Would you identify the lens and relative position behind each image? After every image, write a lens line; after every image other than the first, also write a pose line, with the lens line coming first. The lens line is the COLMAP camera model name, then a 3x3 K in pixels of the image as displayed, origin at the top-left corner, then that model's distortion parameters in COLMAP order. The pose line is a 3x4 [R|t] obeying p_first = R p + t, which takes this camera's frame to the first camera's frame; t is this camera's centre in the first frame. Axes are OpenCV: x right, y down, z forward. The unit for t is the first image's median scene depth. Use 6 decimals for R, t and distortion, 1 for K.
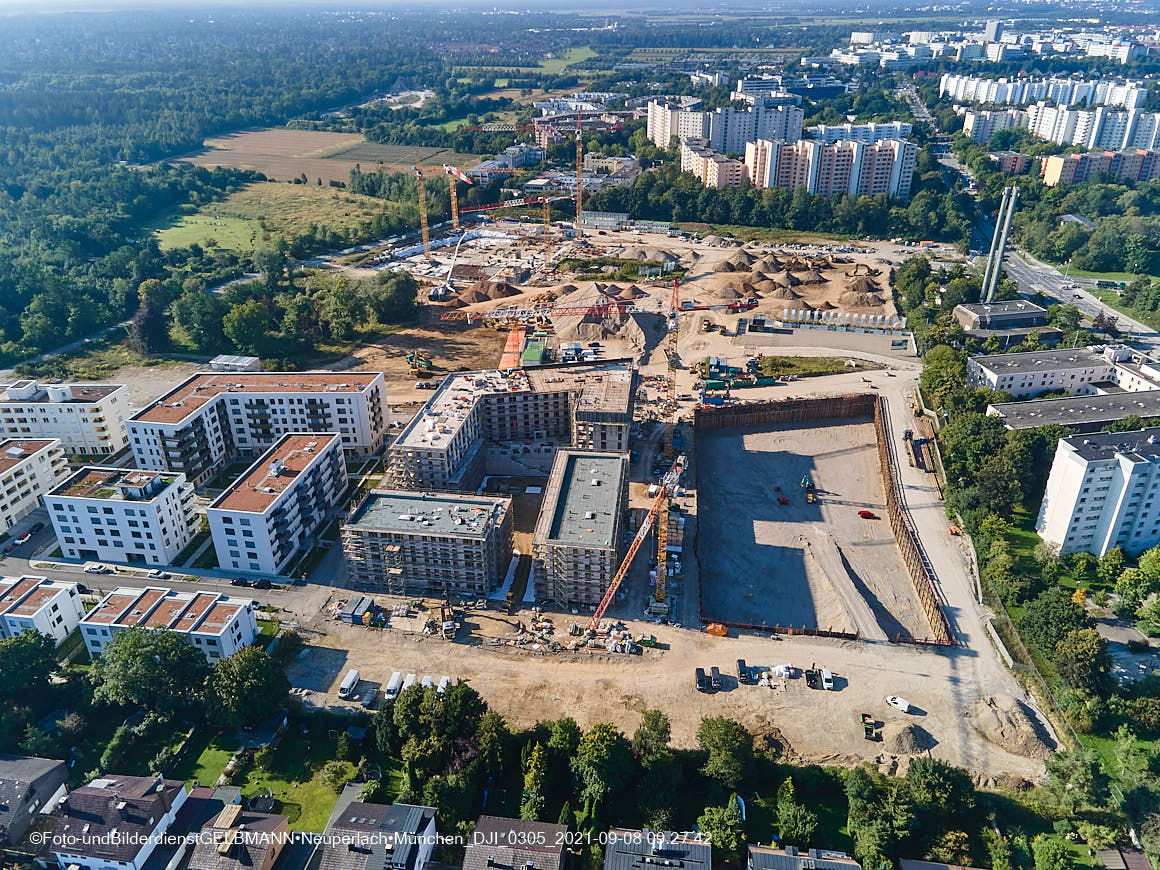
lens RADIAL K [[843.6, 0, 578.8], [0, 843.6, 432.7], [0, 0, 1]] dist [0.022381, 0.032309]
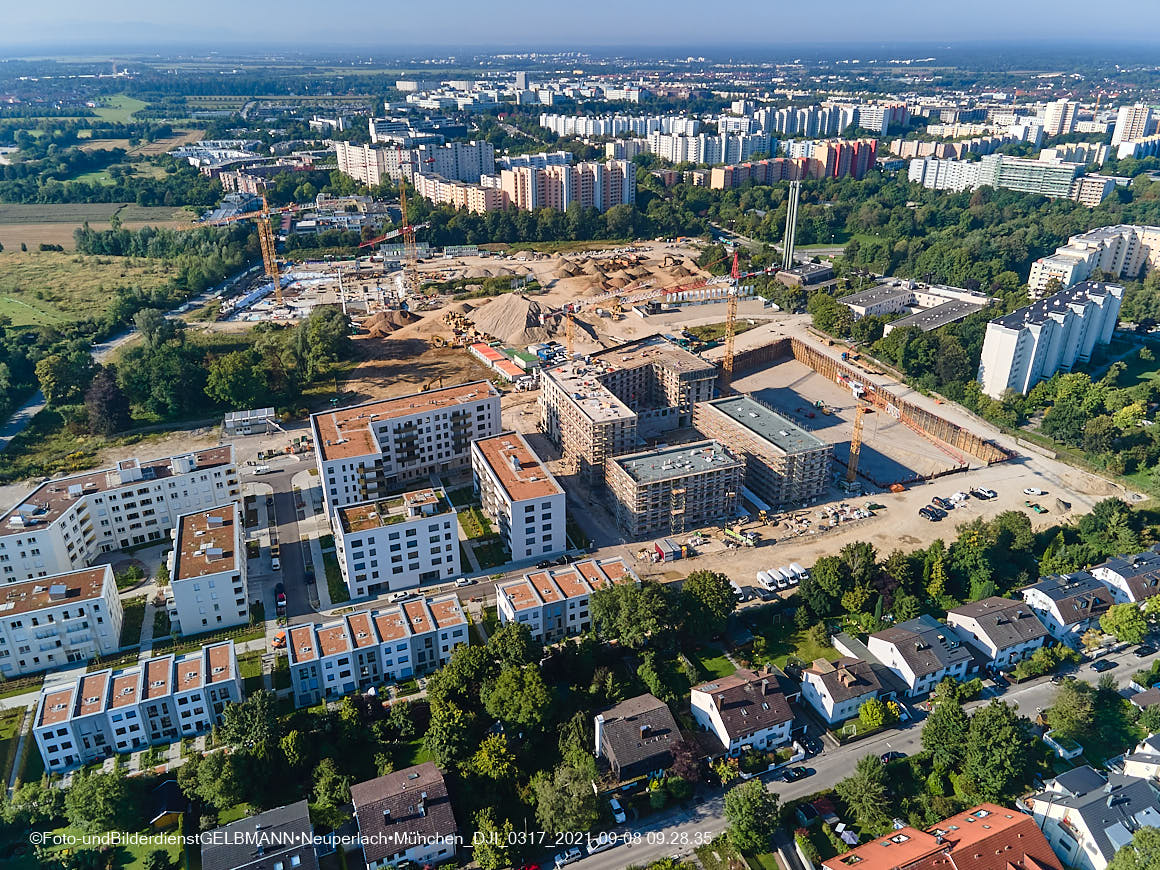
lens RADIAL K [[841.4, 0, 577.1], [0, 841.4, 433.5], [0, 0, 1]] dist [0.038979, 0.012204]
pose [[0.858713, -0.208904, 0.467943, -0.538774], [0.231228, 0.972848, 0.009987, 0.008715], [-0.457324, 0.099626, 0.883702, 0.013863]]
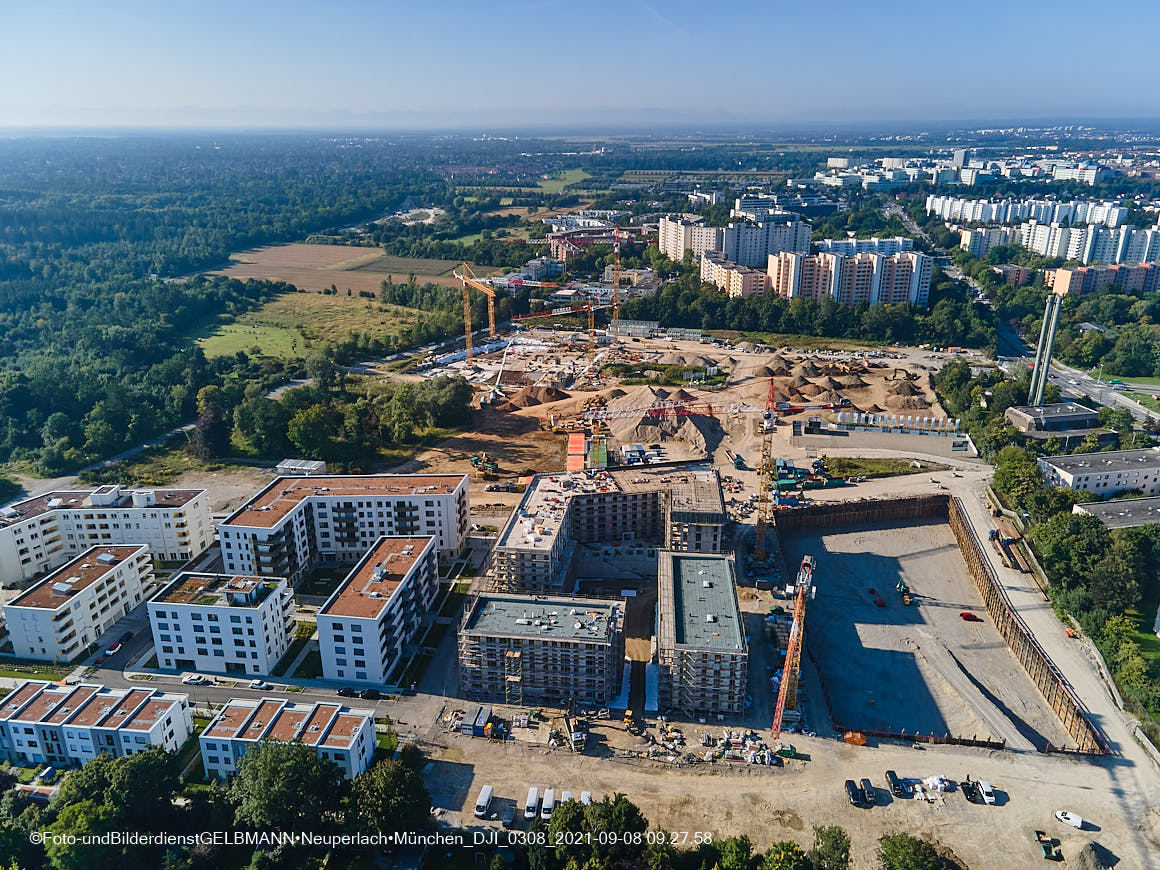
lens RADIAL K [[843.6, 0, 578.8], [0, 843.6, 432.7], [0, 0, 1]] dist [0.022381, 0.032309]
pose [[0.999770, -0.004243, 0.021045, -0.101401], [0.006846, 0.992109, -0.125192, 0.004223], [-0.020348, 0.125307, 0.991909, 0.003740]]
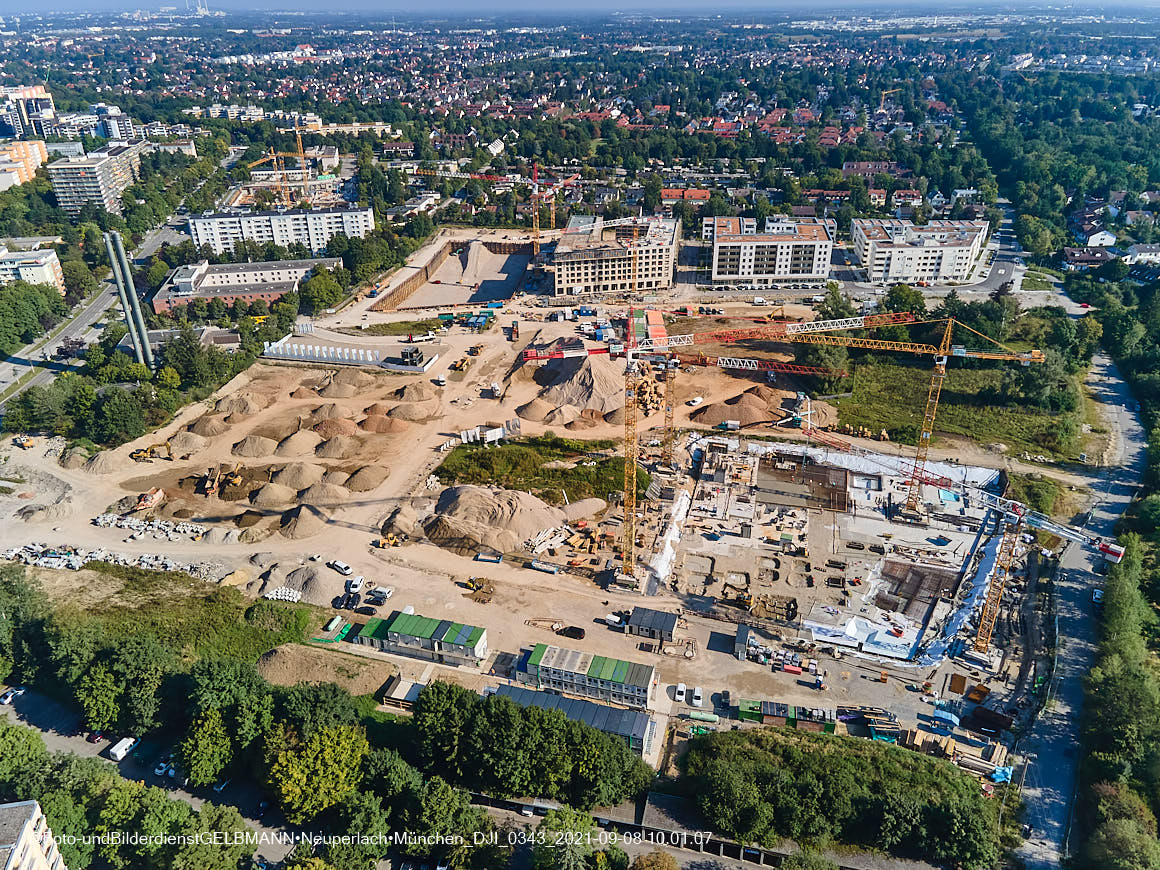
lens RADIAL K [[843.6, 0, 578.8], [0, 843.6, 432.7], [0, 0, 1]] dist [0.022381, 0.032309]
pose [[-0.999514, 0.024453, -0.019348, 0.051444], [-0.001299, 0.587295, 0.809372, -0.952336], [0.031155, 0.809003, -0.586978, 1.837713]]
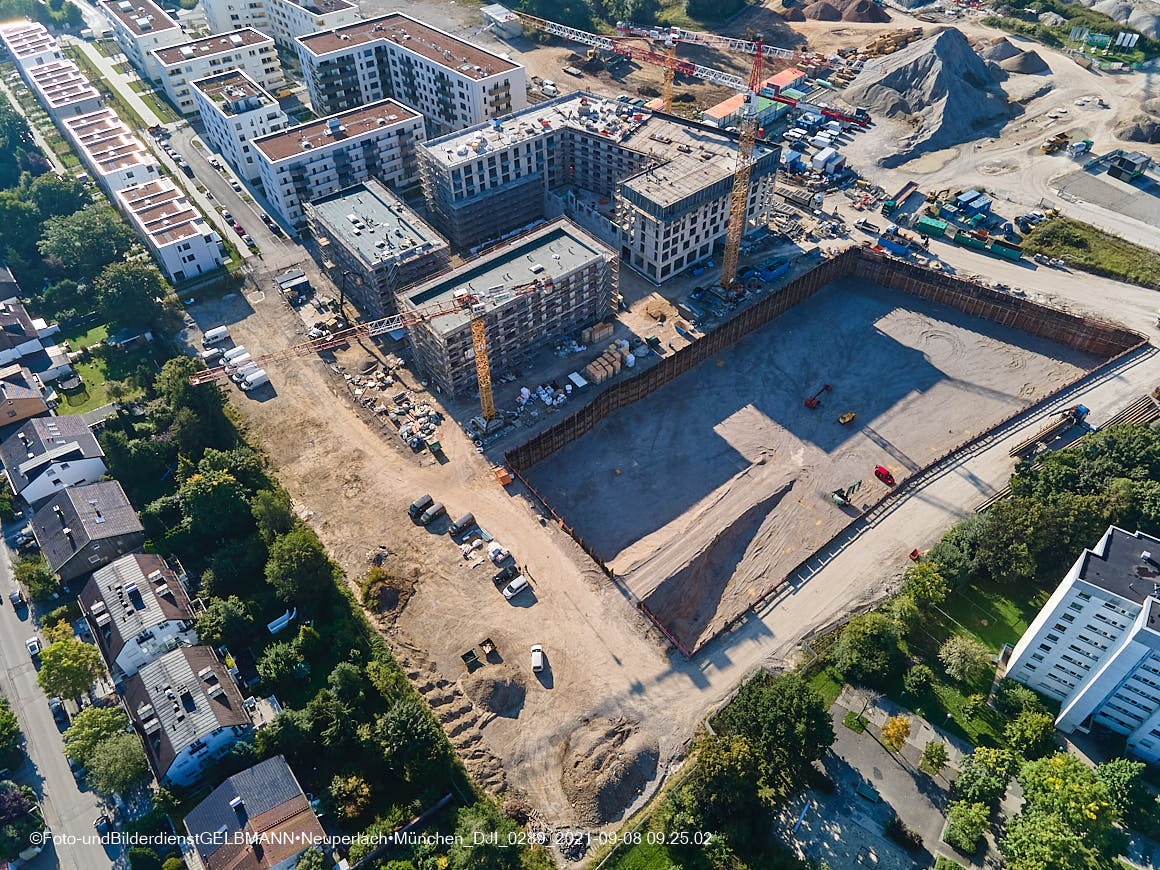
lens RADIAL K [[839.3, 0, 578.0], [0, 839.3, 437.0], [0, 0, 1]] dist [0.014082, 0.047035]
pose [[0.717957, 0.504647, -0.479446, 0.367189], [-0.309374, 0.848342, 0.429655, -0.117212], [0.623558, -0.160146, 0.765198, 0.237849]]
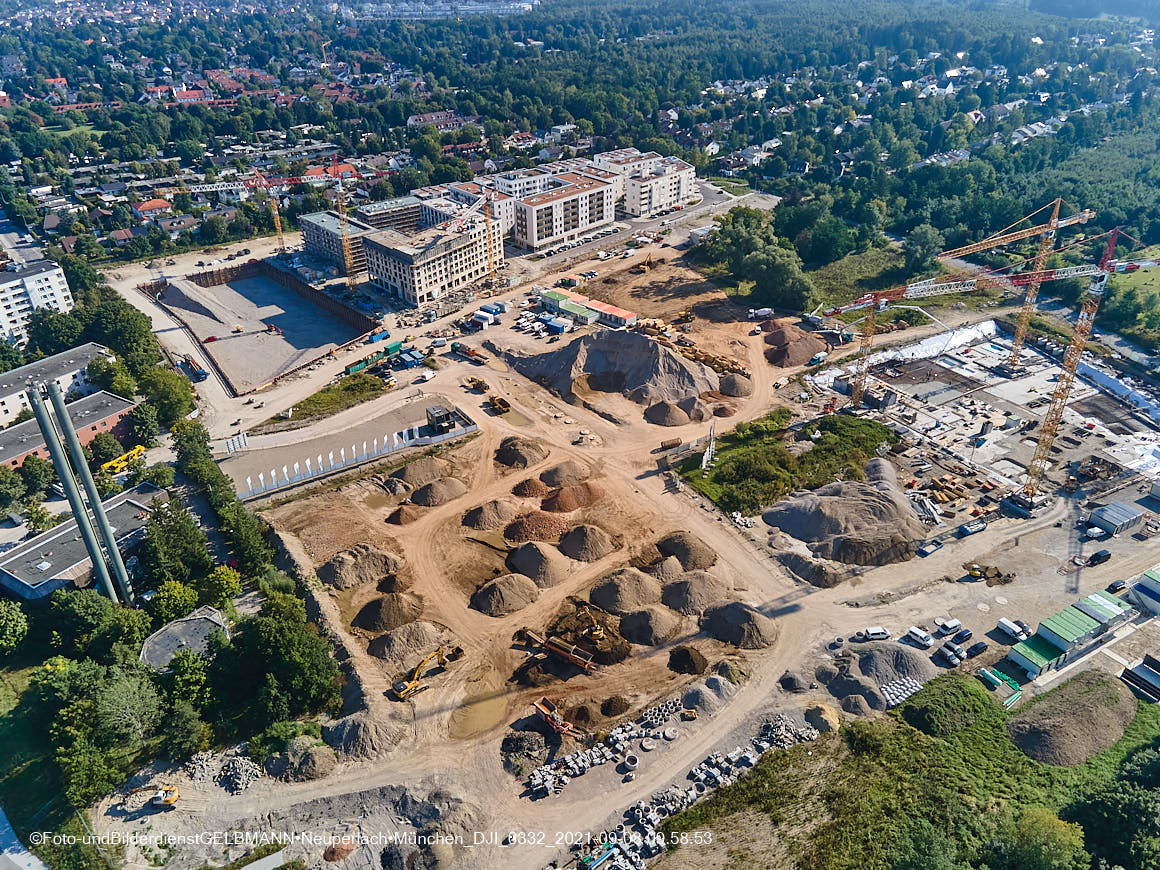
lens RADIAL K [[843.6, 0, 578.8], [0, 843.6, 432.7], [0, 0, 1]] dist [0.022381, 0.032309]
pose [[-0.671413, 0.382310, -0.634857, 0.669829], [-0.322900, 0.620151, 0.714946, -0.759381], [0.667039, 0.685019, -0.292930, 1.462517]]
